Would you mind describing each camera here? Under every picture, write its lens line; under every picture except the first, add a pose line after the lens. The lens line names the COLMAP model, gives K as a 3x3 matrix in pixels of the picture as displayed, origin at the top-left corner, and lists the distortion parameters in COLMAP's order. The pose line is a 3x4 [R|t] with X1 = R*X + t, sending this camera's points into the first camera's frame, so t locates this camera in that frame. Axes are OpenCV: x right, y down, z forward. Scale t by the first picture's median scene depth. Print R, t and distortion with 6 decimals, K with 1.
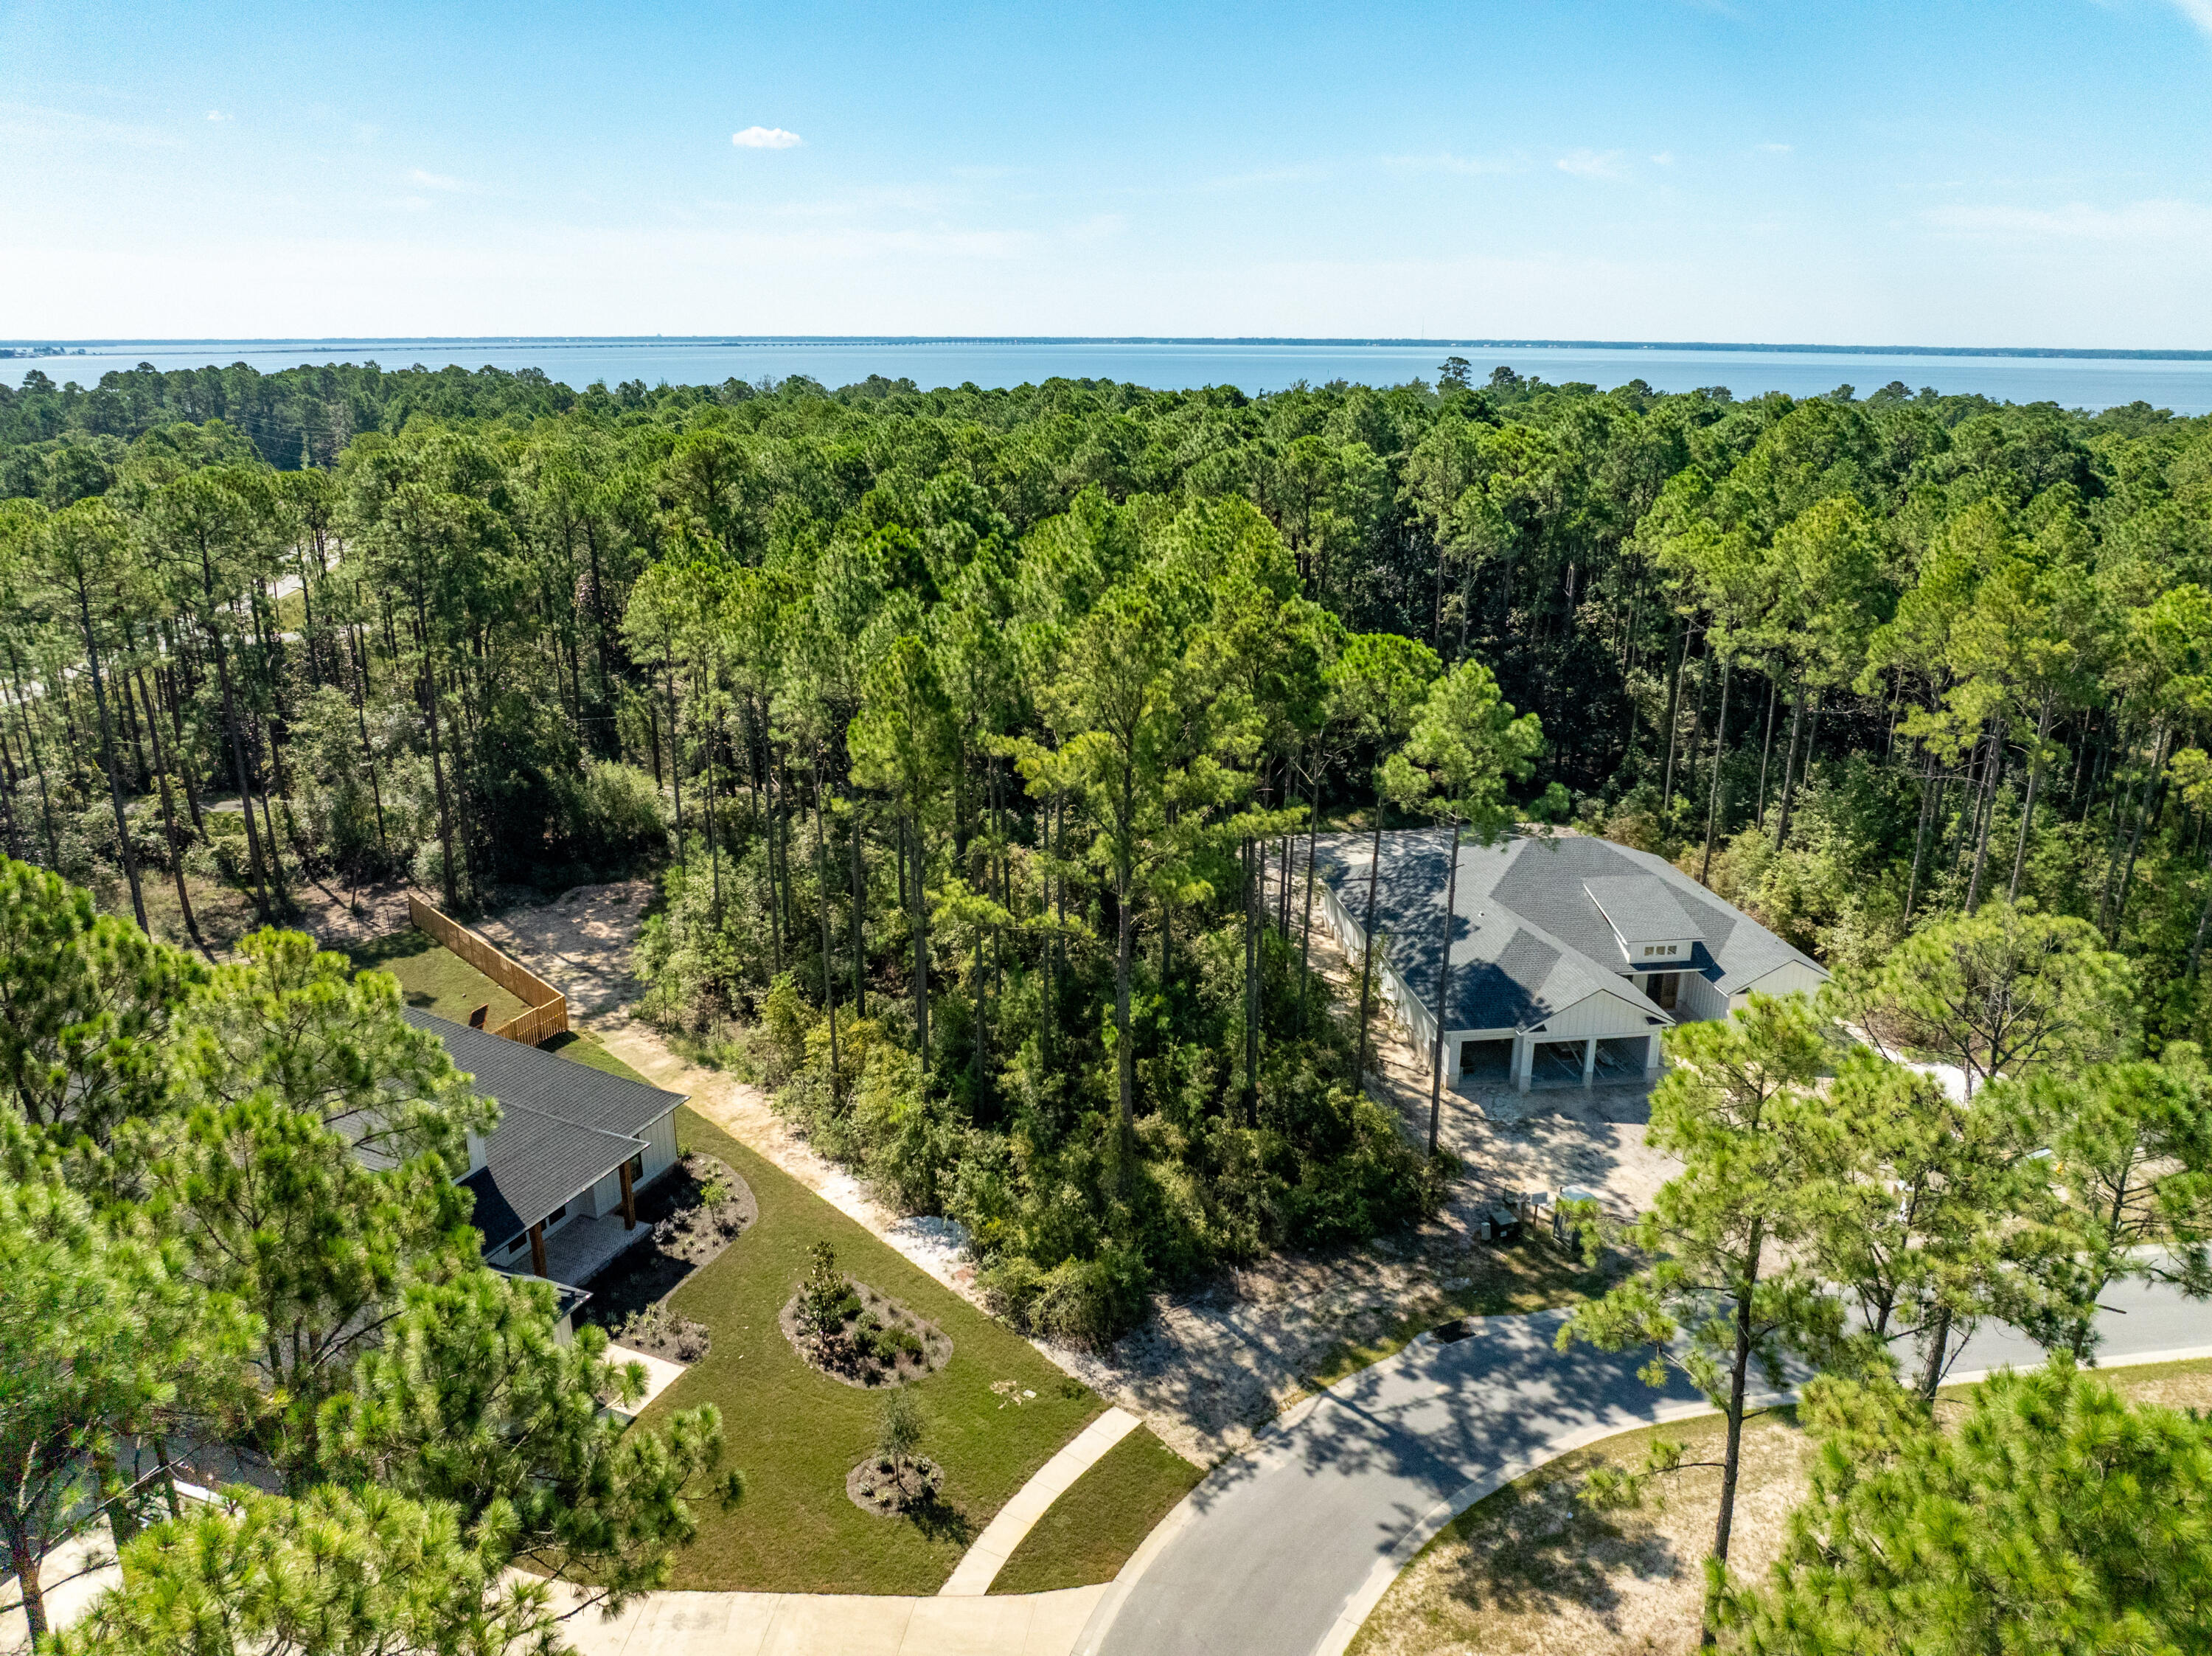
lens RADIAL K [[1556.1, 0, 1124.1], [0, 1556.1, 837.1], [0, 0, 1]] dist [-0.046663, 0.012984]
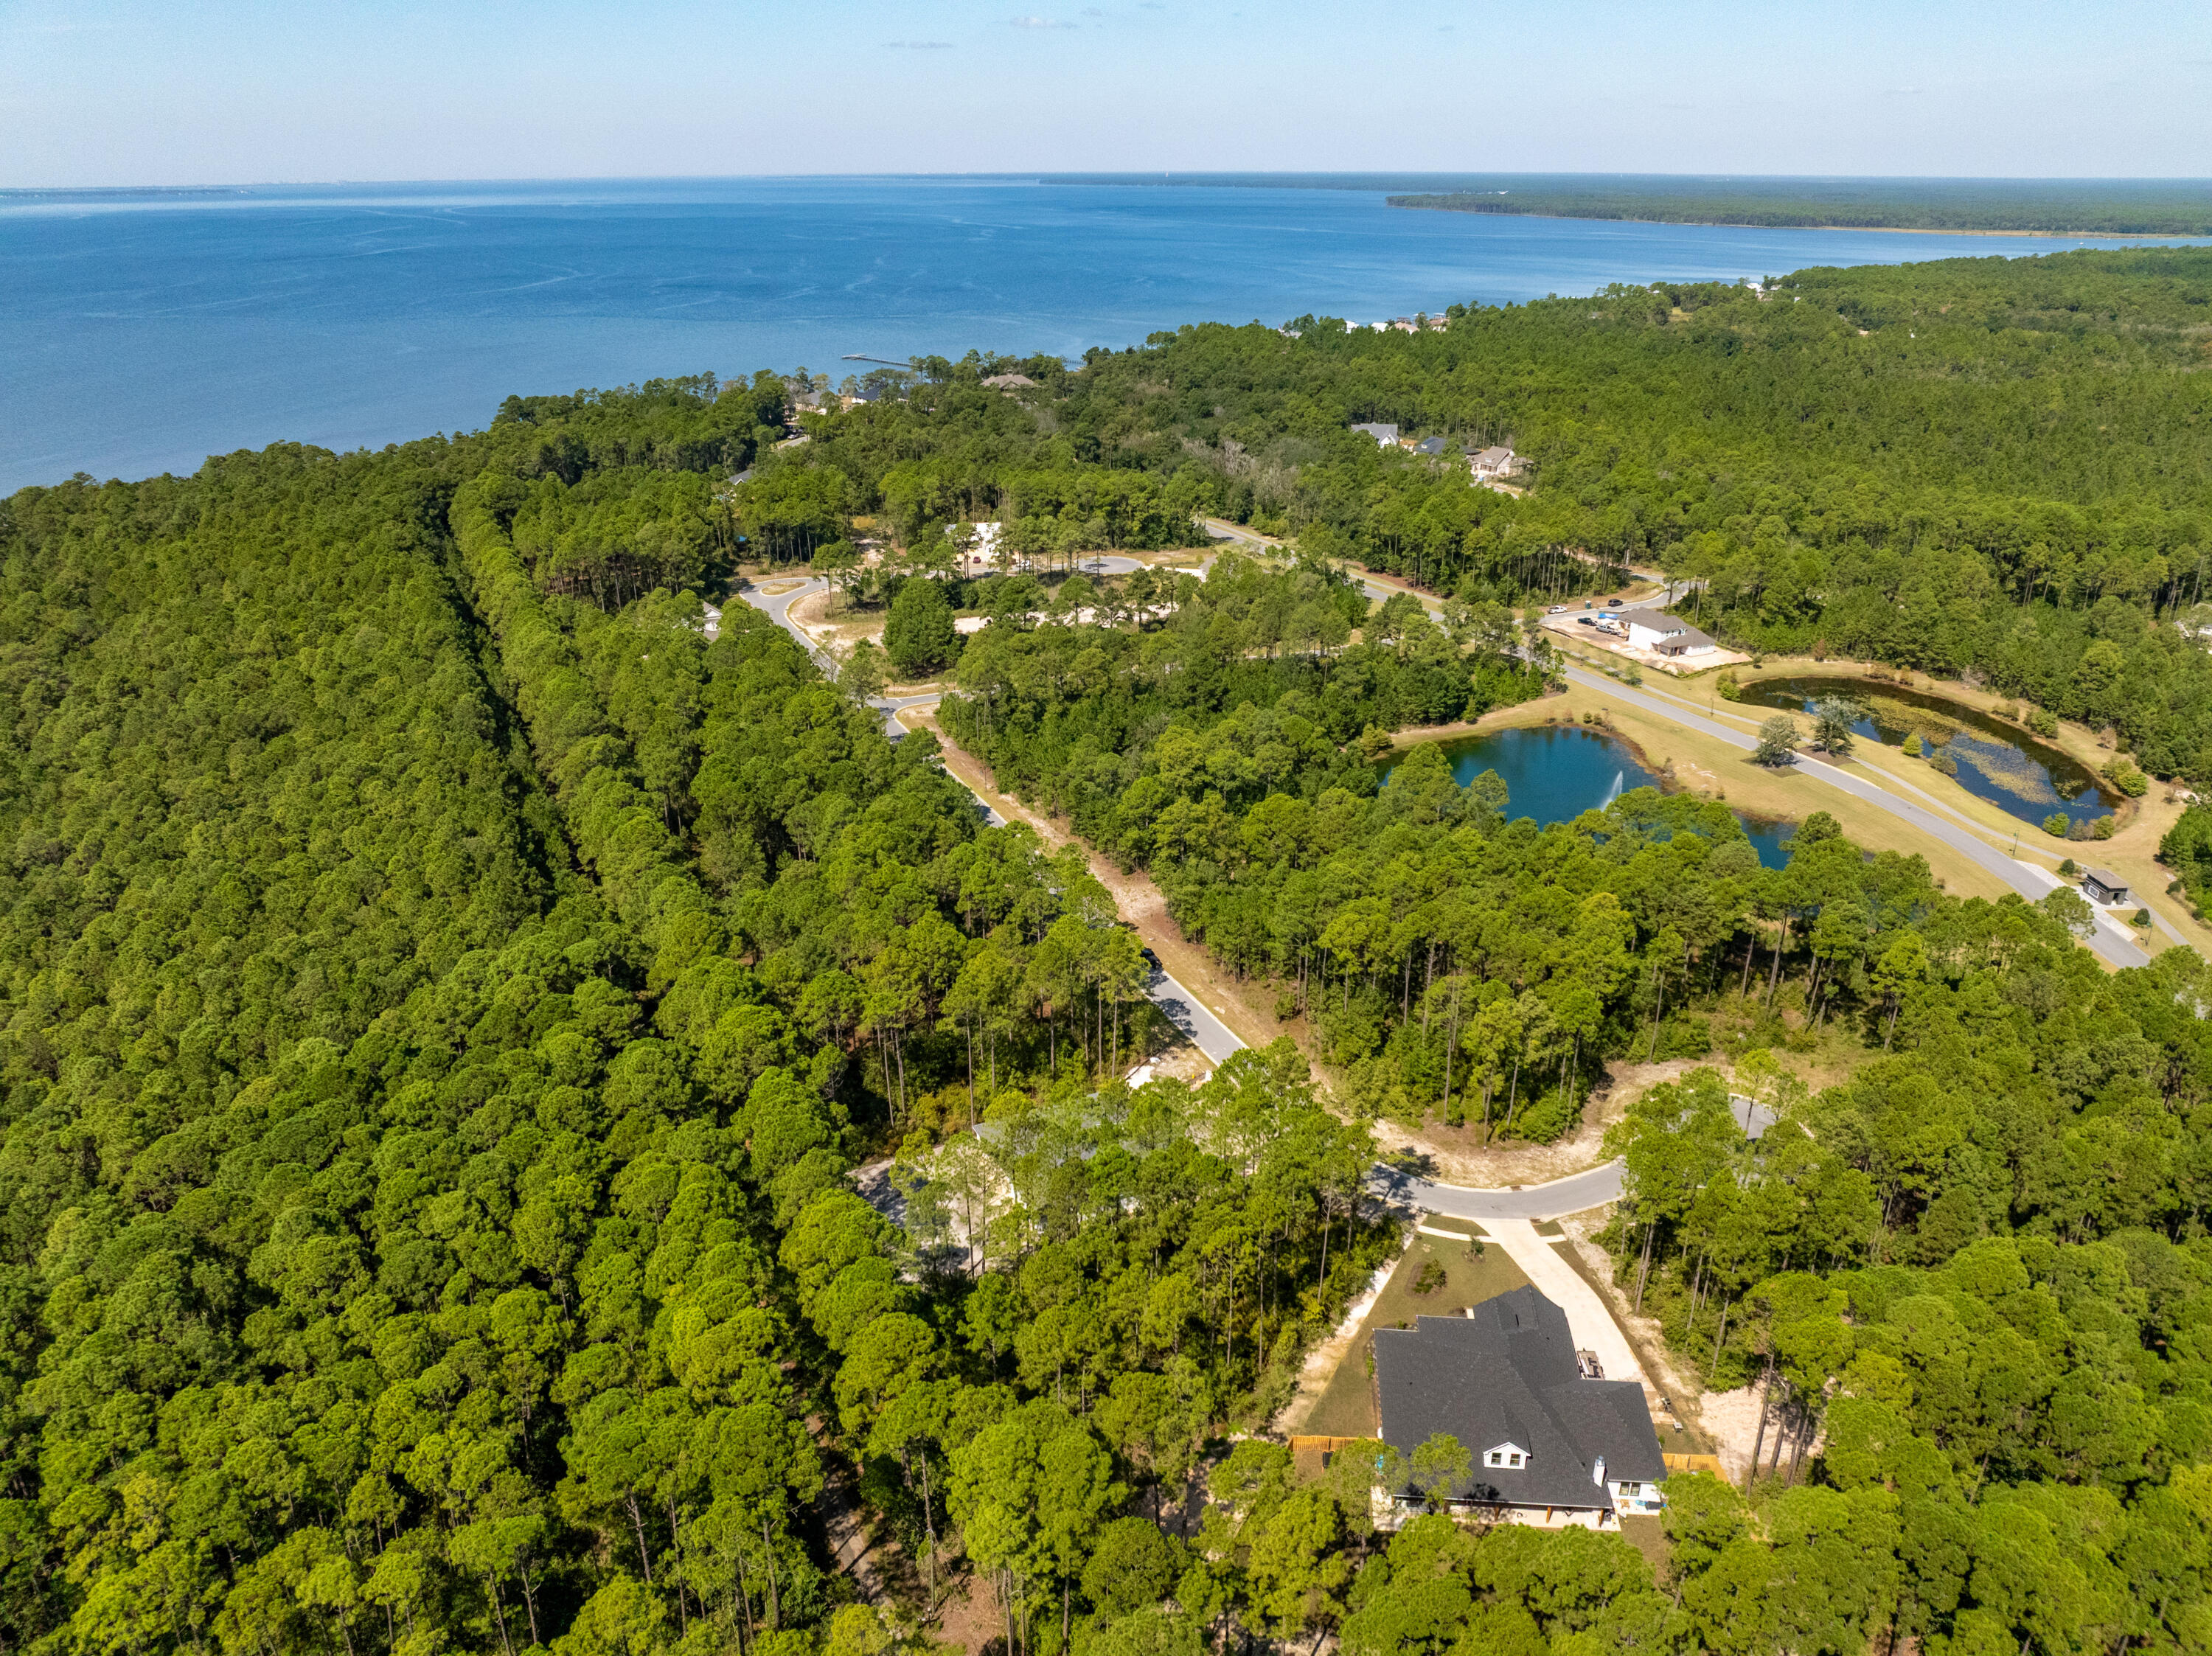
lens RADIAL K [[1556.1, 0, 1114.5], [0, 1556.1, 833.5], [0, 0, 1]] dist [-0.046663, 0.012984]
pose [[-0.303887, -0.377921, 0.874545, -2.583902], [0.286220, 0.839336, 0.462162, -2.276075], [-0.908697, 0.390757, -0.146895, 1.784323]]
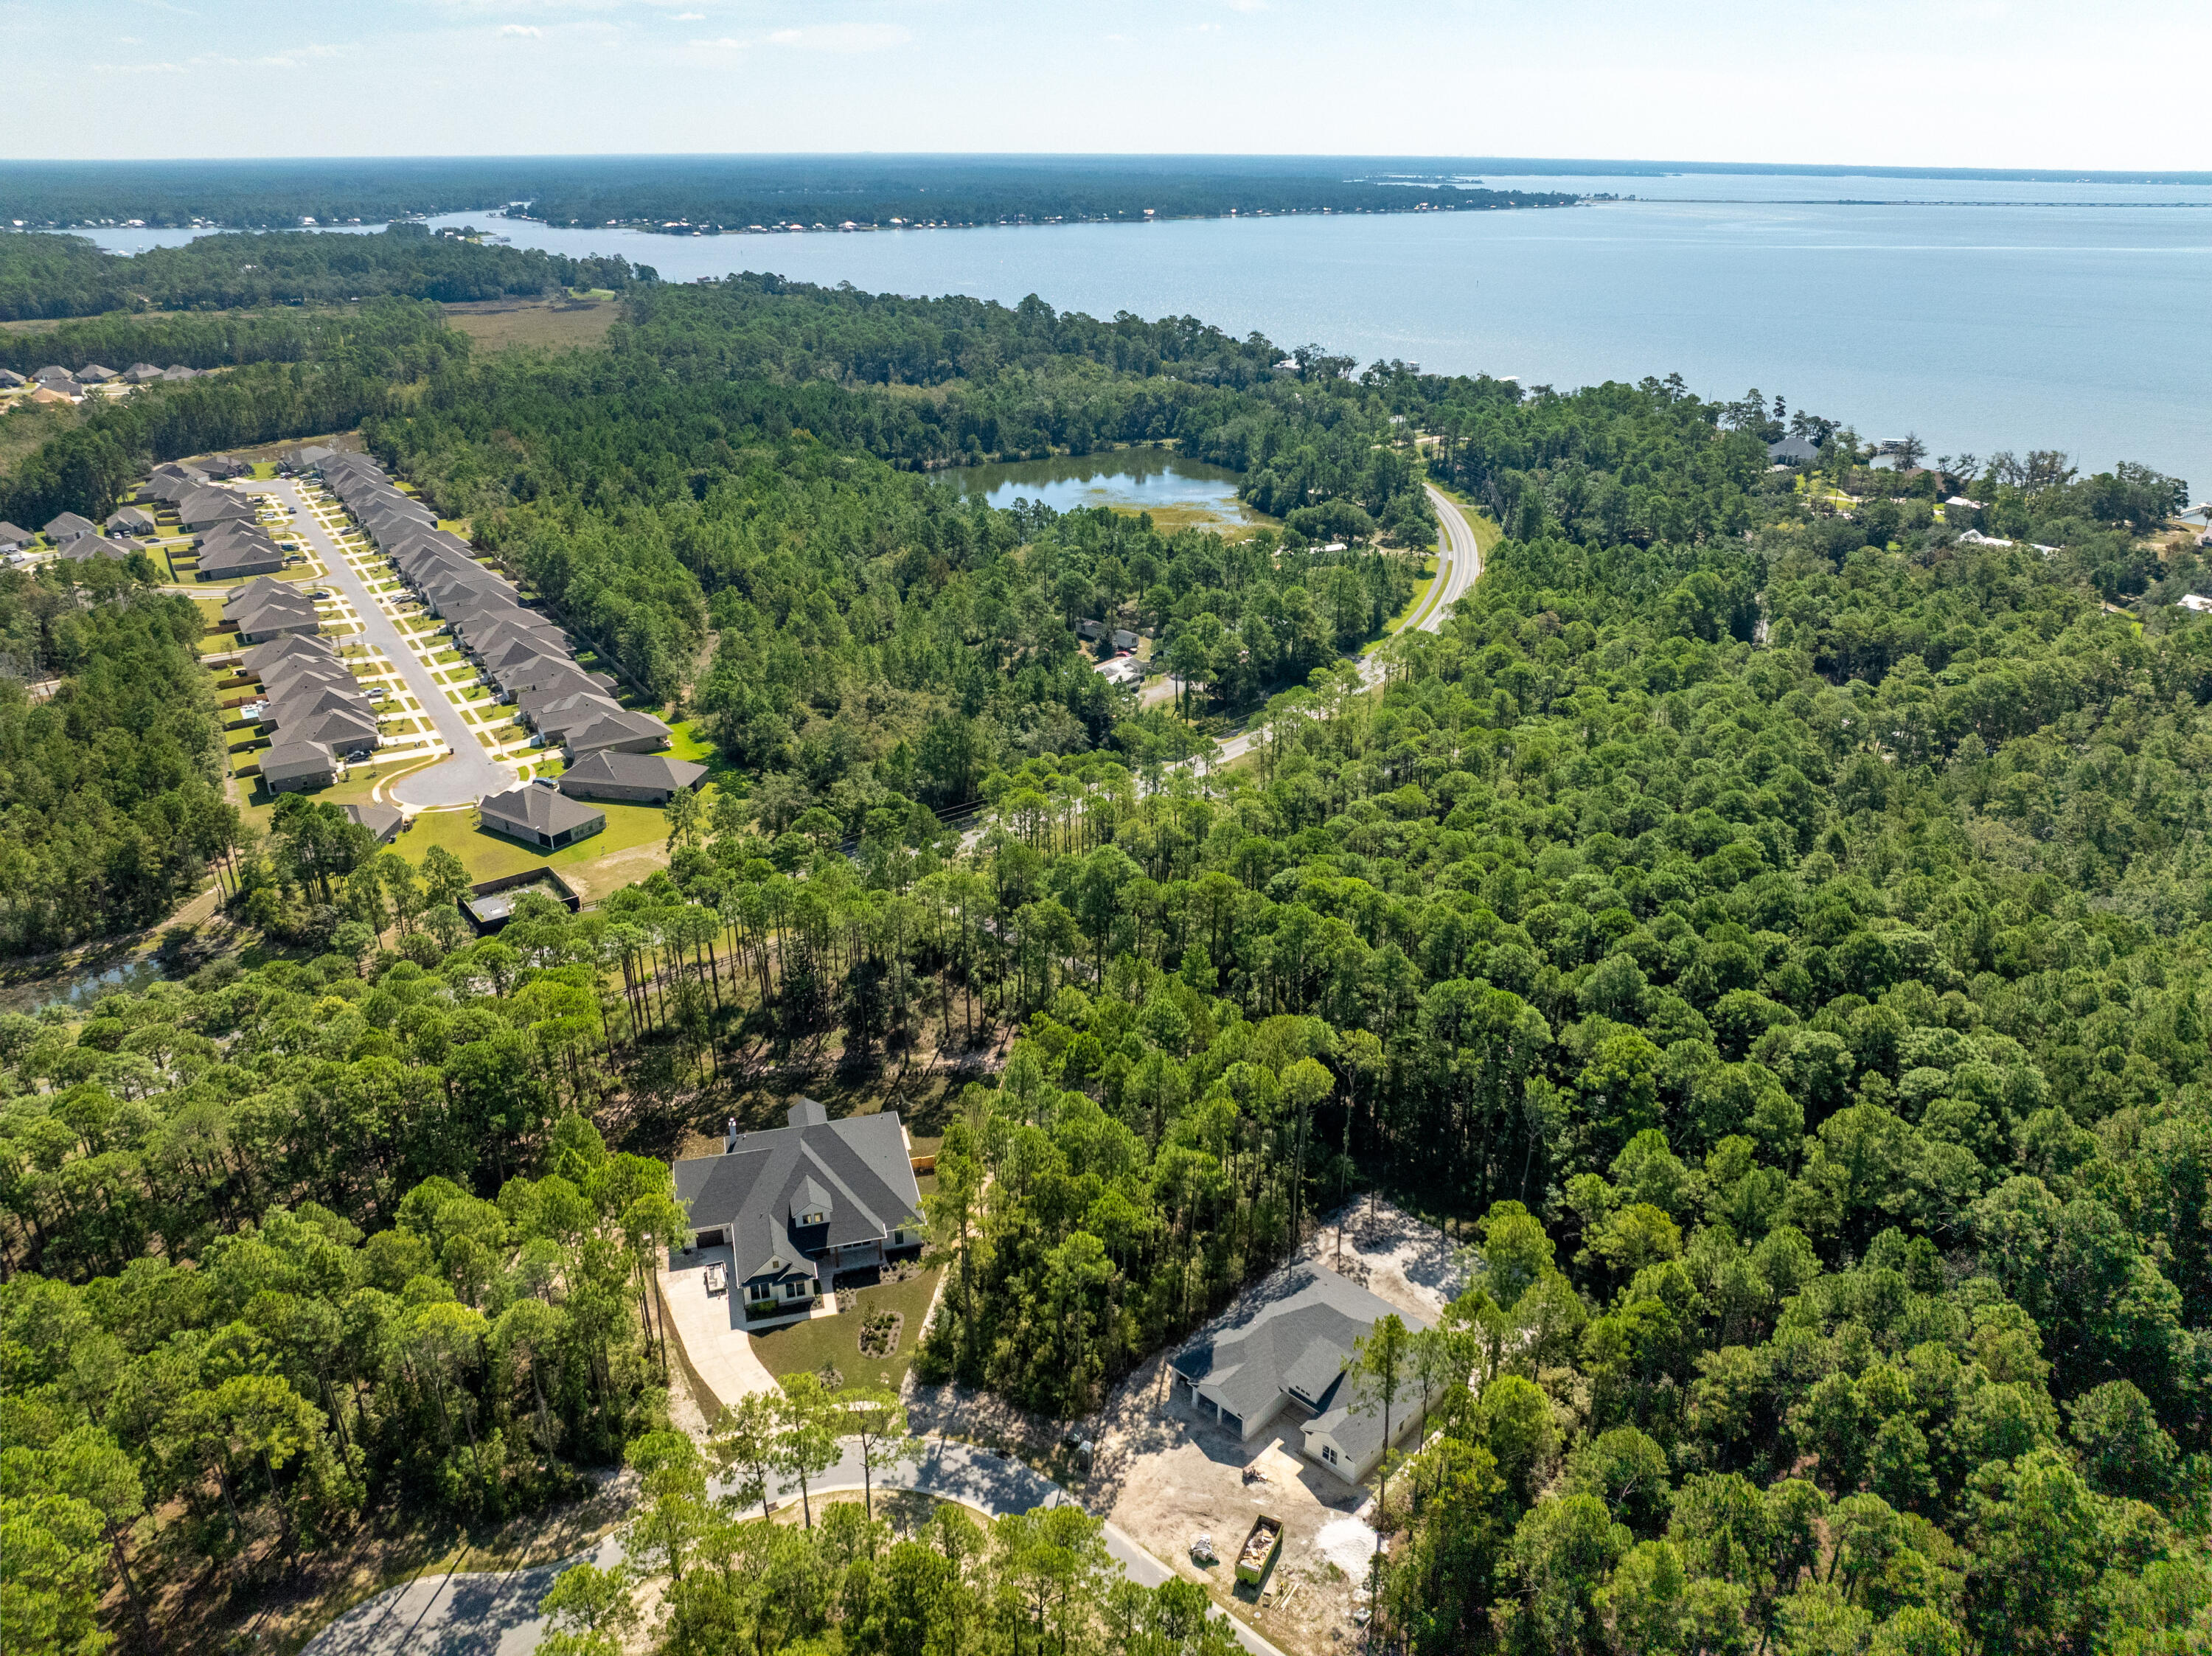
lens RADIAL K [[1556.1, 0, 1125.7], [0, 1556.1, 807.6], [0, 0, 1]] dist [-0.046663, 0.012984]
pose [[0.629927, 0.302642, -0.715262, 2.037161], [-0.243955, 0.951444, 0.187725, -1.378269], [0.737345, 0.056239, 0.673171, -0.750286]]
